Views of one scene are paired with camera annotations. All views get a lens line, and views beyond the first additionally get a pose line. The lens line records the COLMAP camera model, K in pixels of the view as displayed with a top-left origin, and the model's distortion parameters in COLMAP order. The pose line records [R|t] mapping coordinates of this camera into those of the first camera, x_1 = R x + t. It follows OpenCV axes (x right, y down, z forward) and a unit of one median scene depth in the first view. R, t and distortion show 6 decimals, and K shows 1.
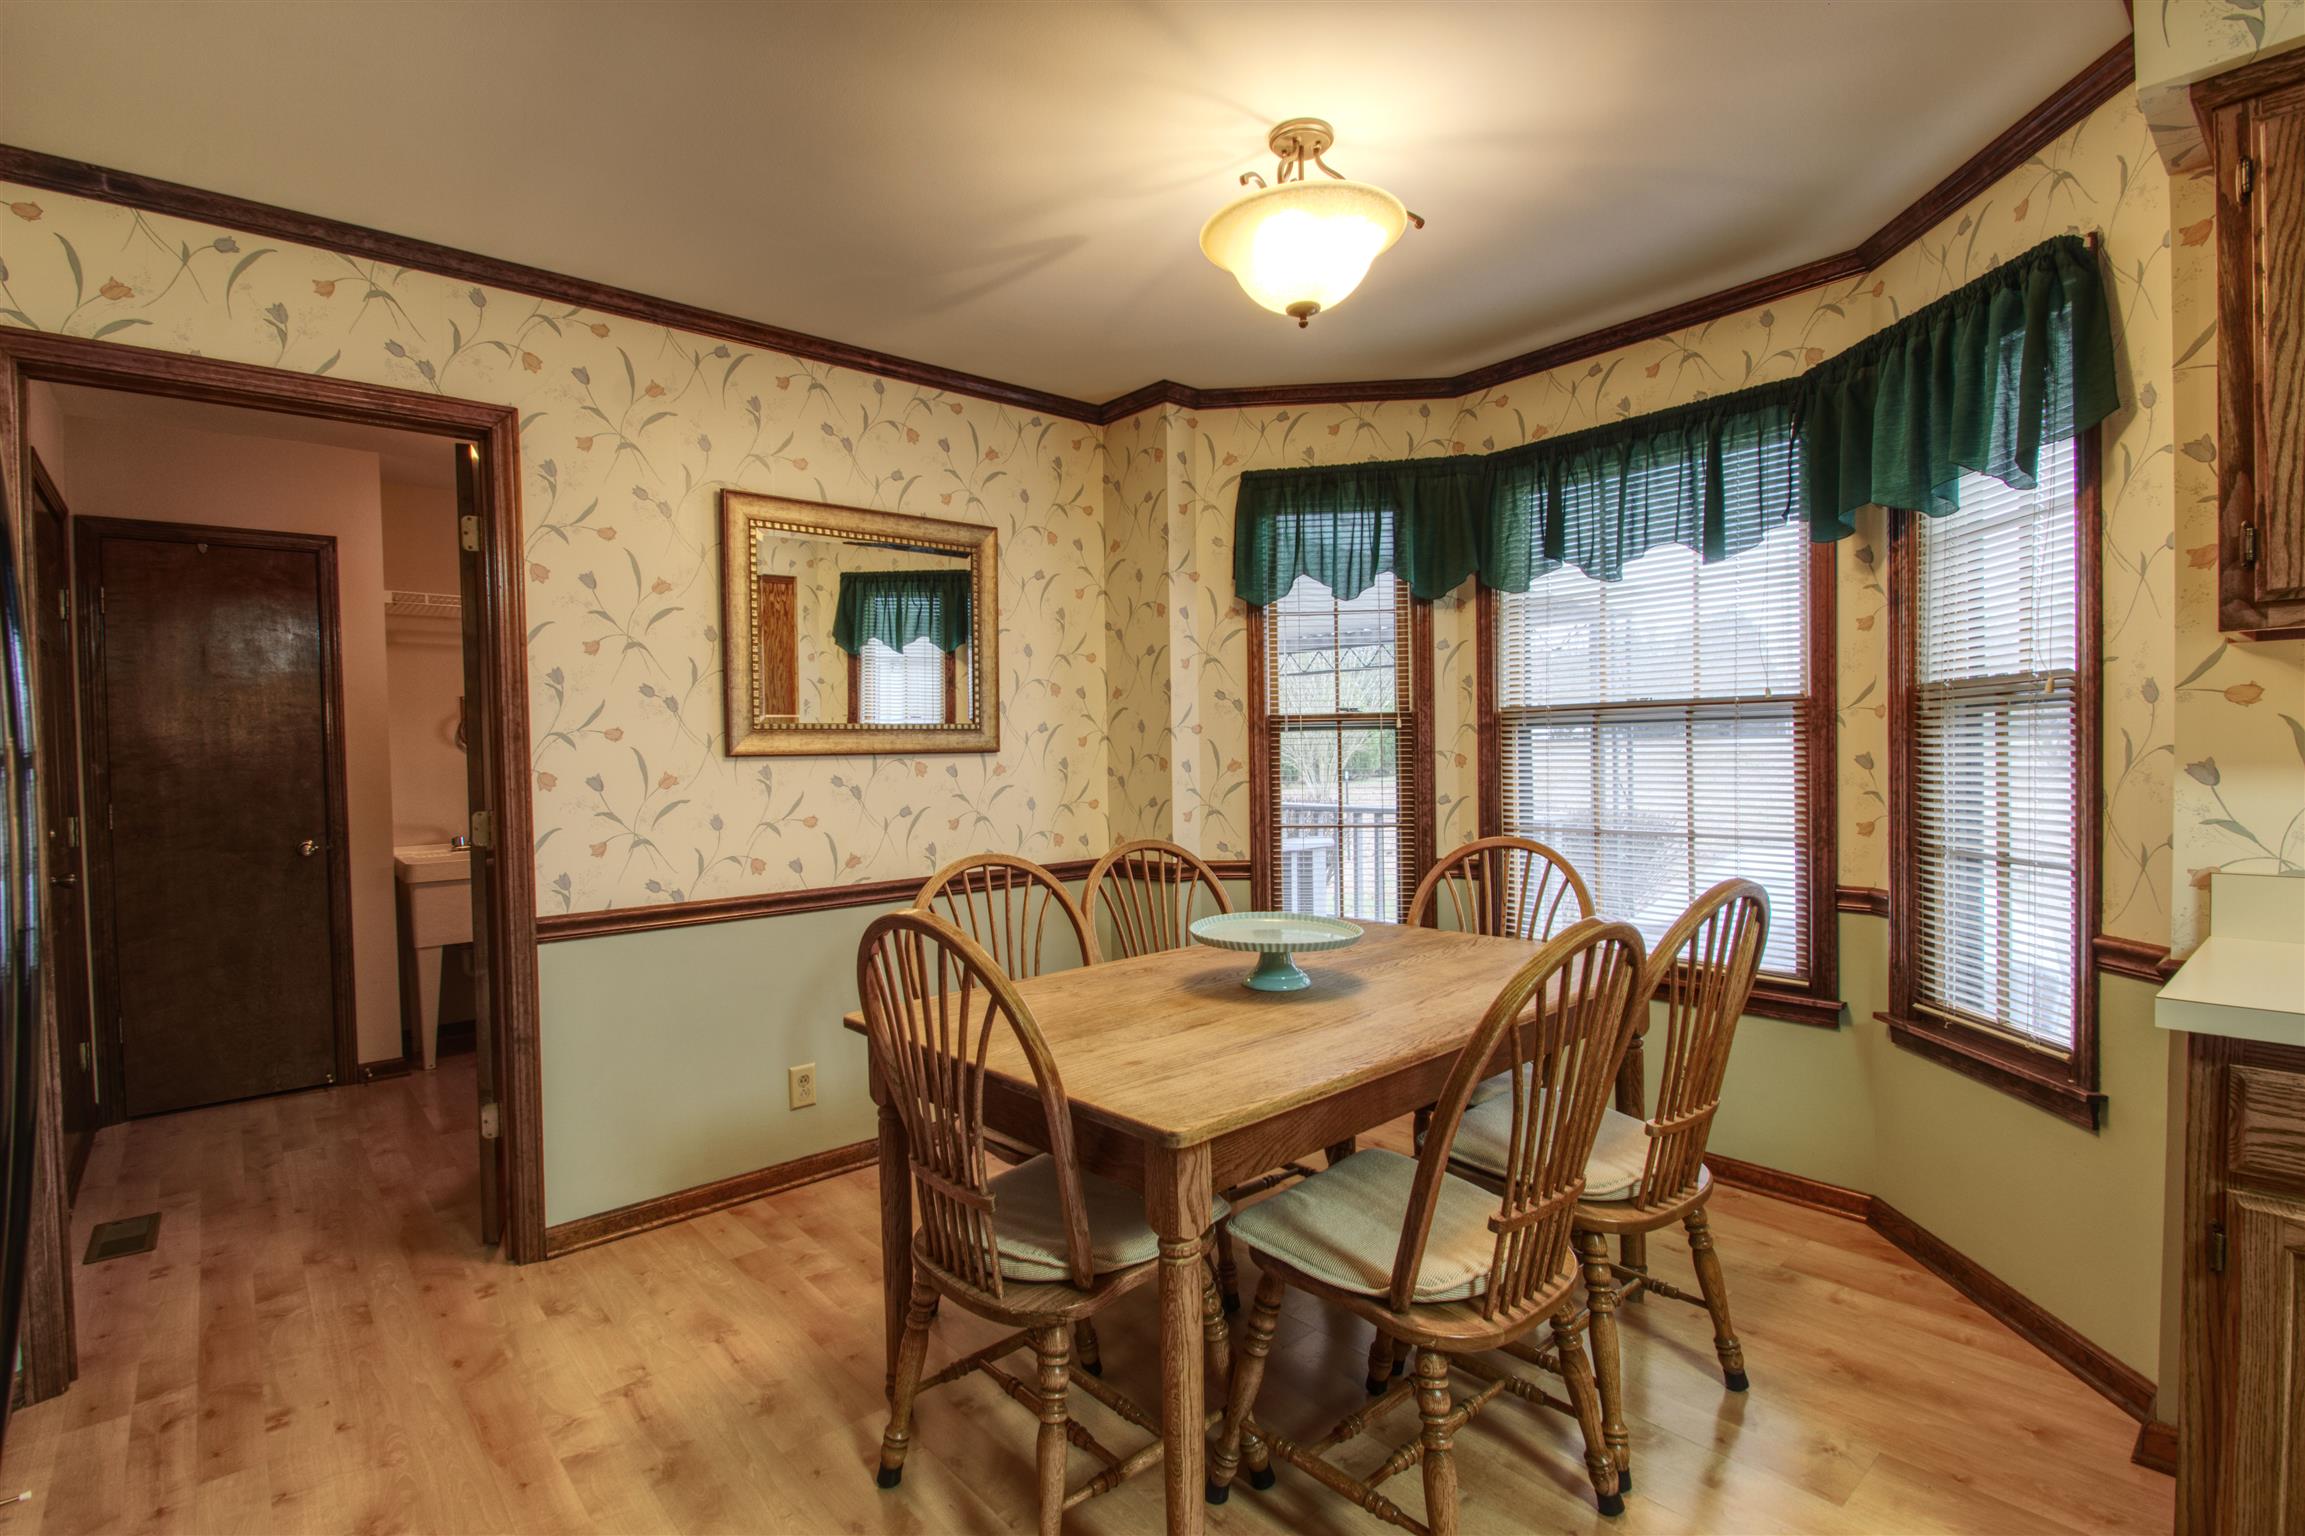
lens RADIAL K [[1074.5, 0, 1142.2], [0, 1074.5, 774.1], [0, 0, 1]] dist [0.006417, -0.011921]
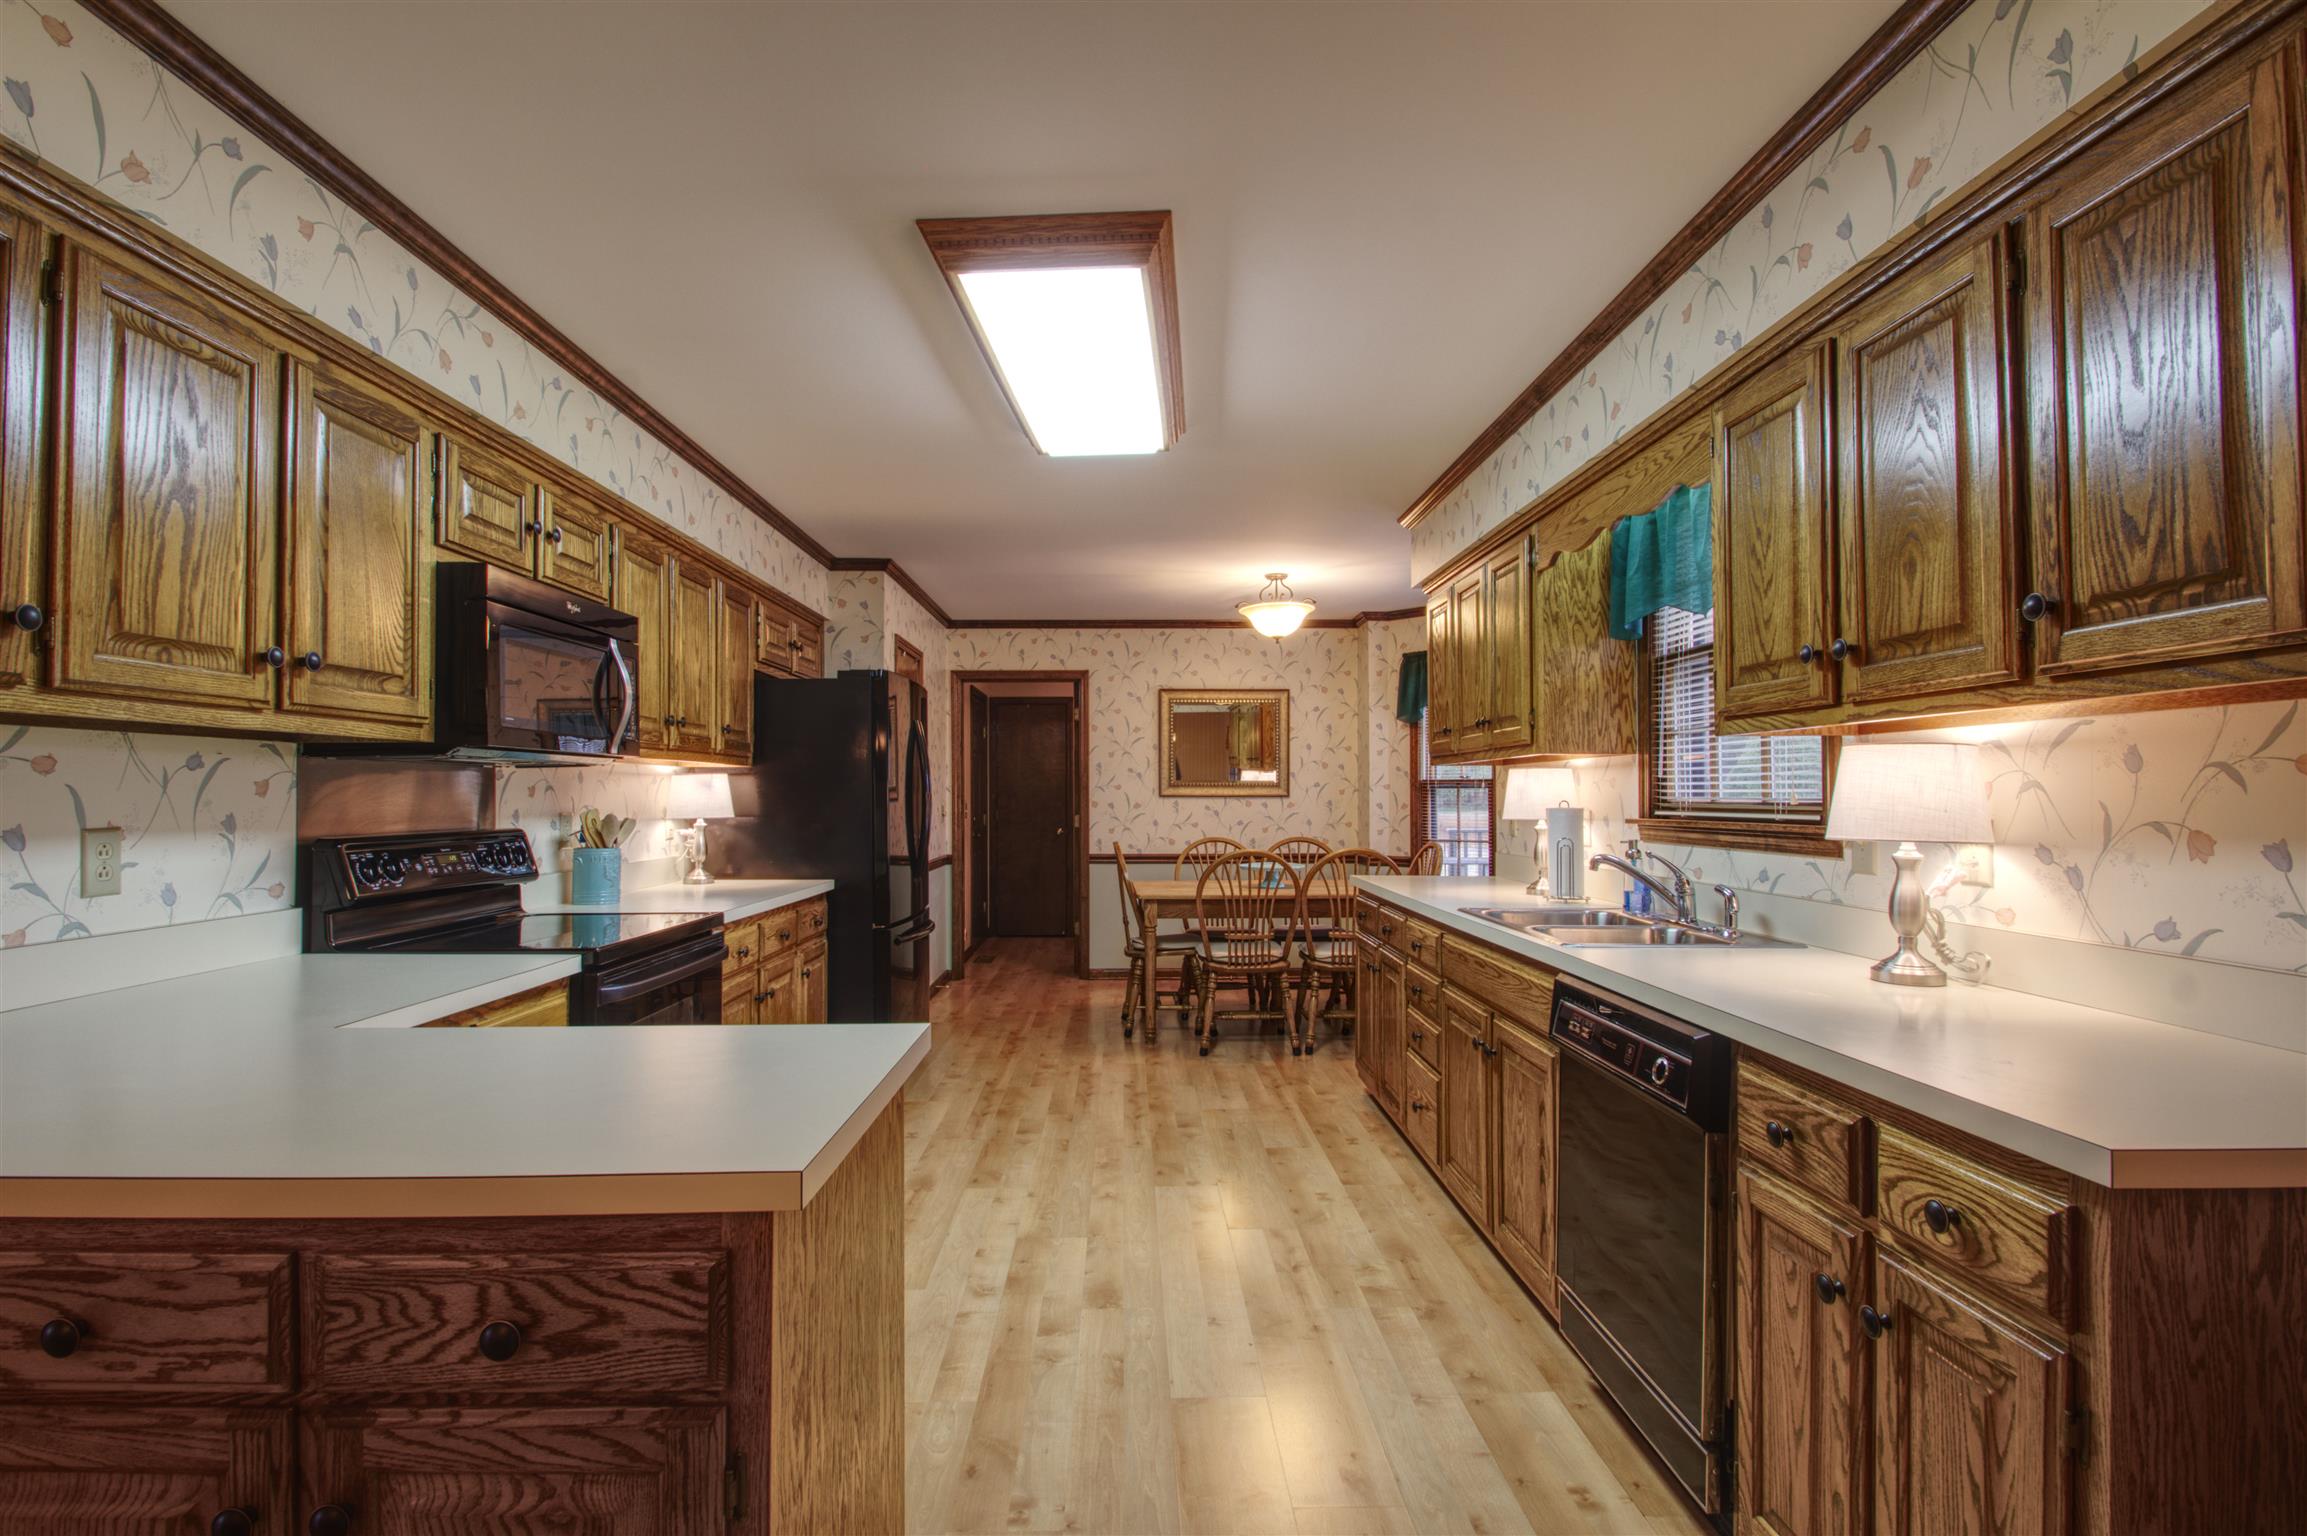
lens RADIAL K [[1101.7, 0, 1141.1], [0, 1101.7, 773.1], [0, 0, 1]] dist [0.003446, -0.012841]
pose [[0.767155, 0.008040, -0.641411, 1.018452], [-0.028823, 0.999344, -0.021947, -0.011137], [0.640813, 0.035324, 0.766884, -0.820655]]
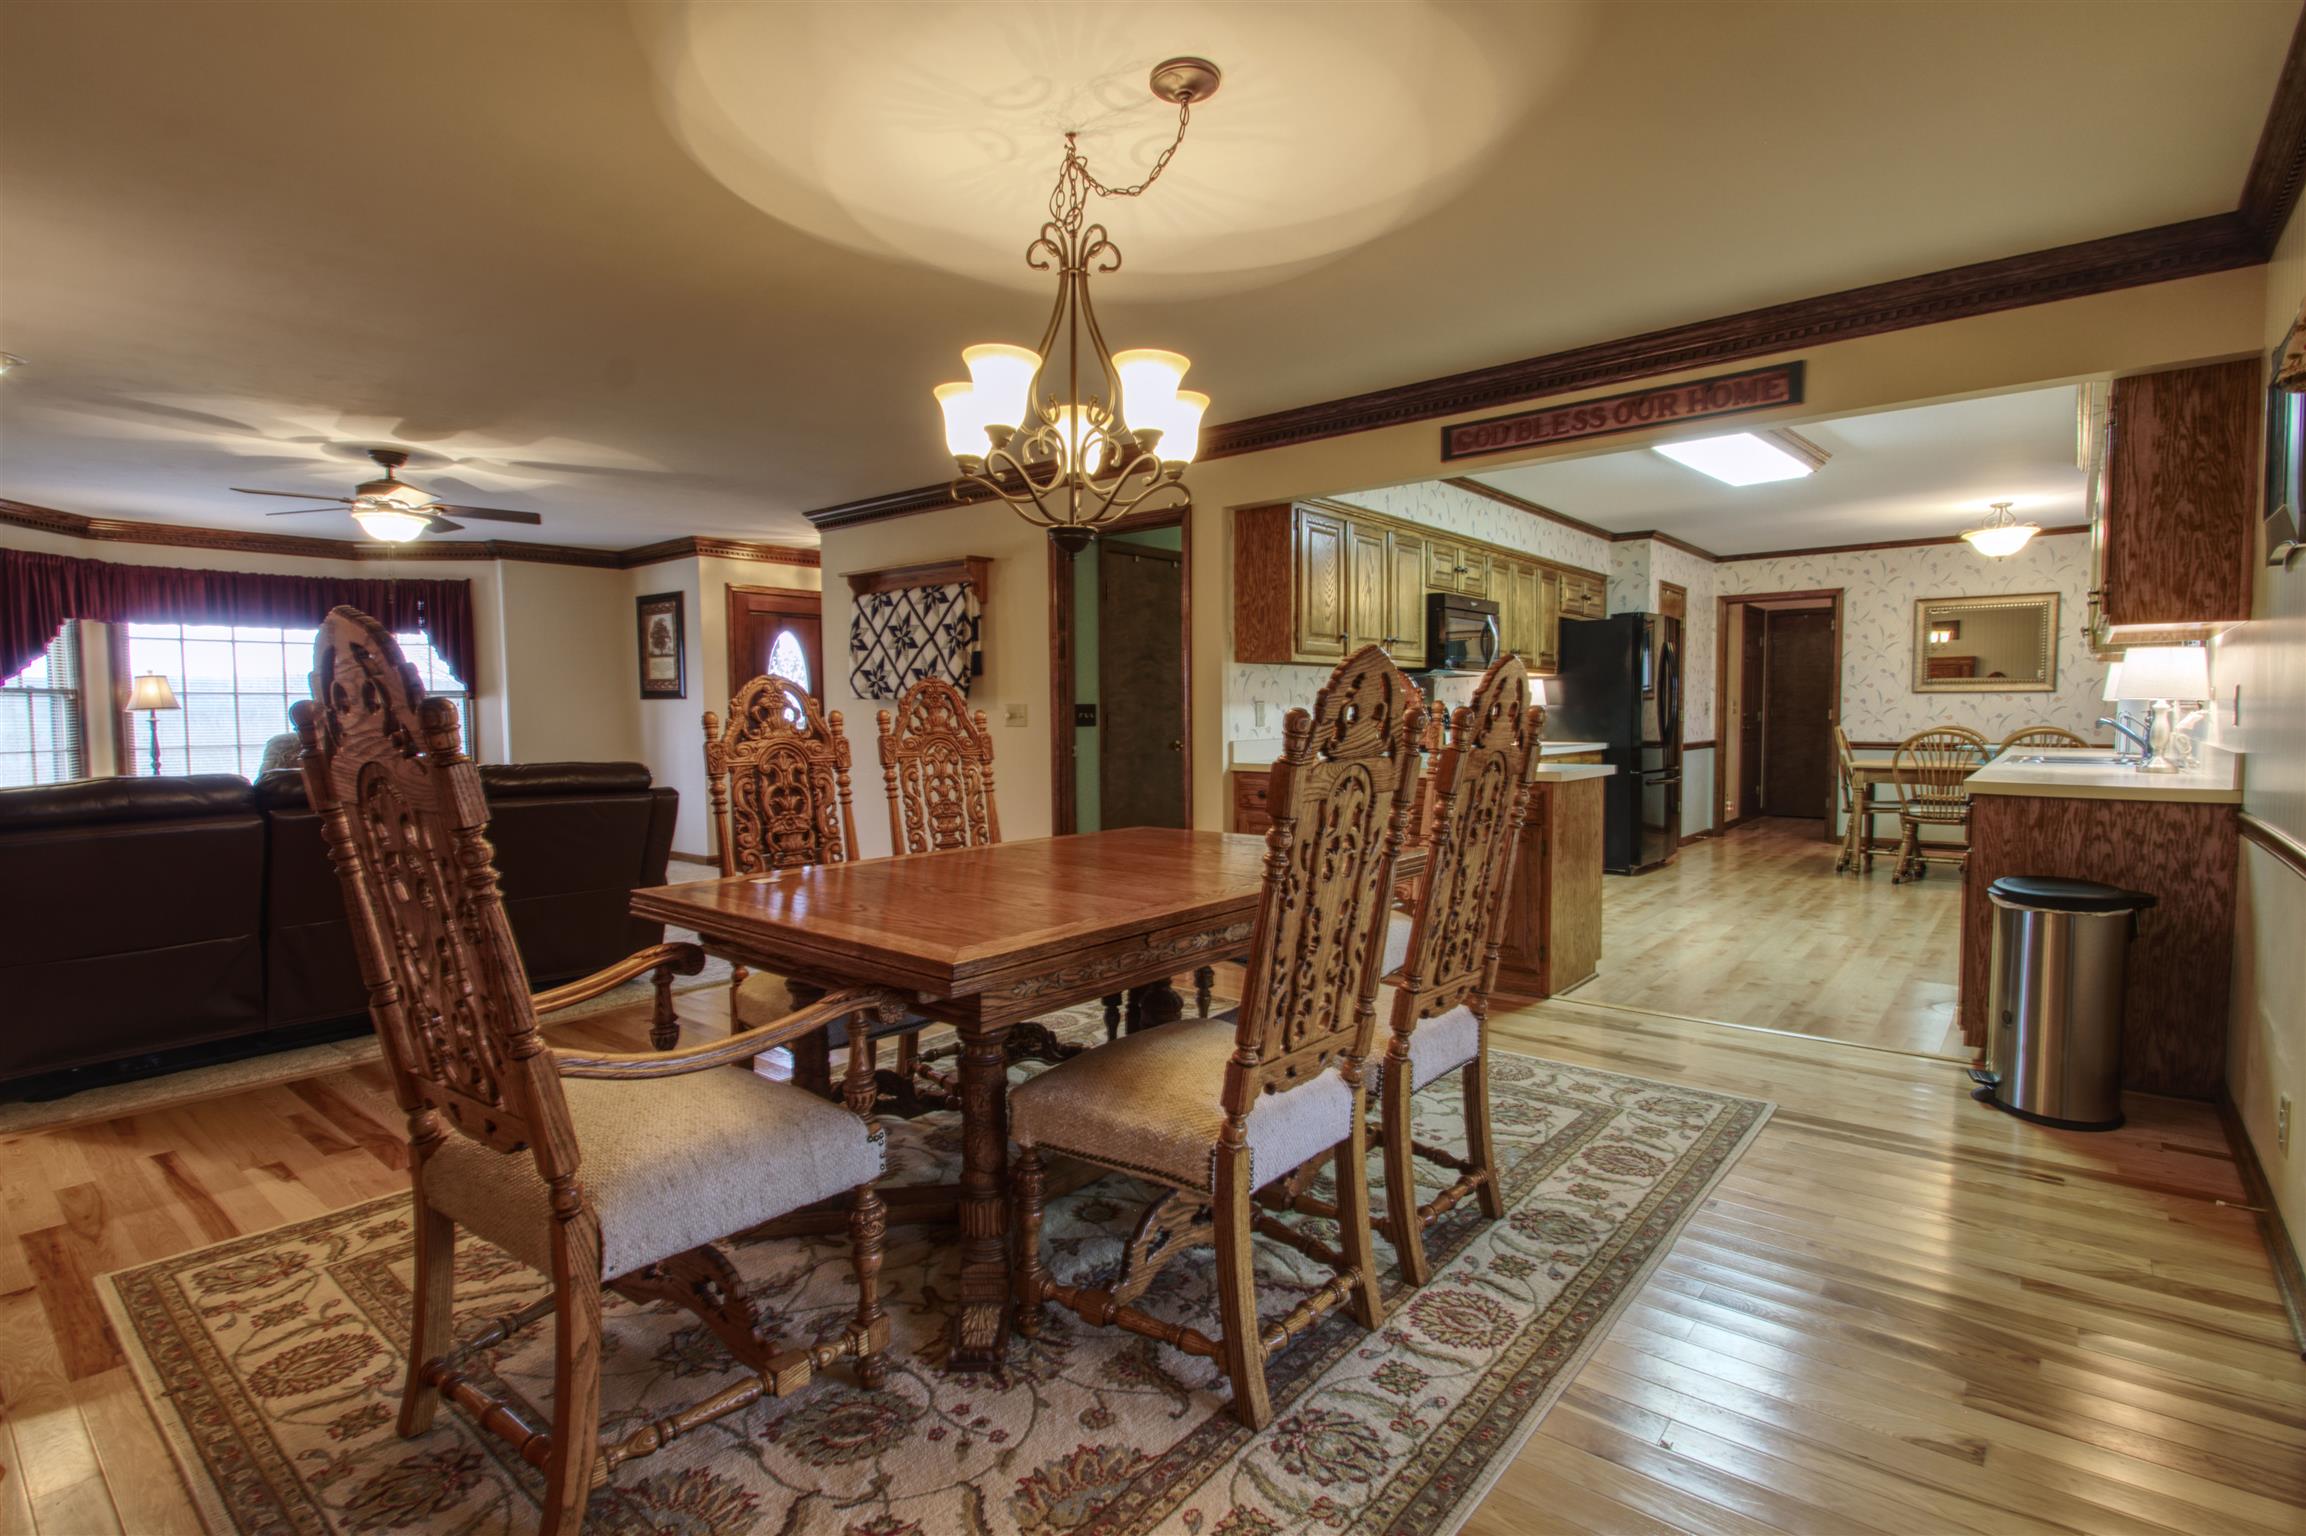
lens RADIAL K [[1101.2, 0, 1140.6], [0, 1101.2, 773.1], [0, 0, 1]] dist [0.003446, -0.012841]
pose [[0.167010, 0.077798, -0.982881, 1.833832], [-0.016850, 0.996962, 0.076050, 0.007304], [0.985811, 0.003860, 0.167813, -1.286002]]
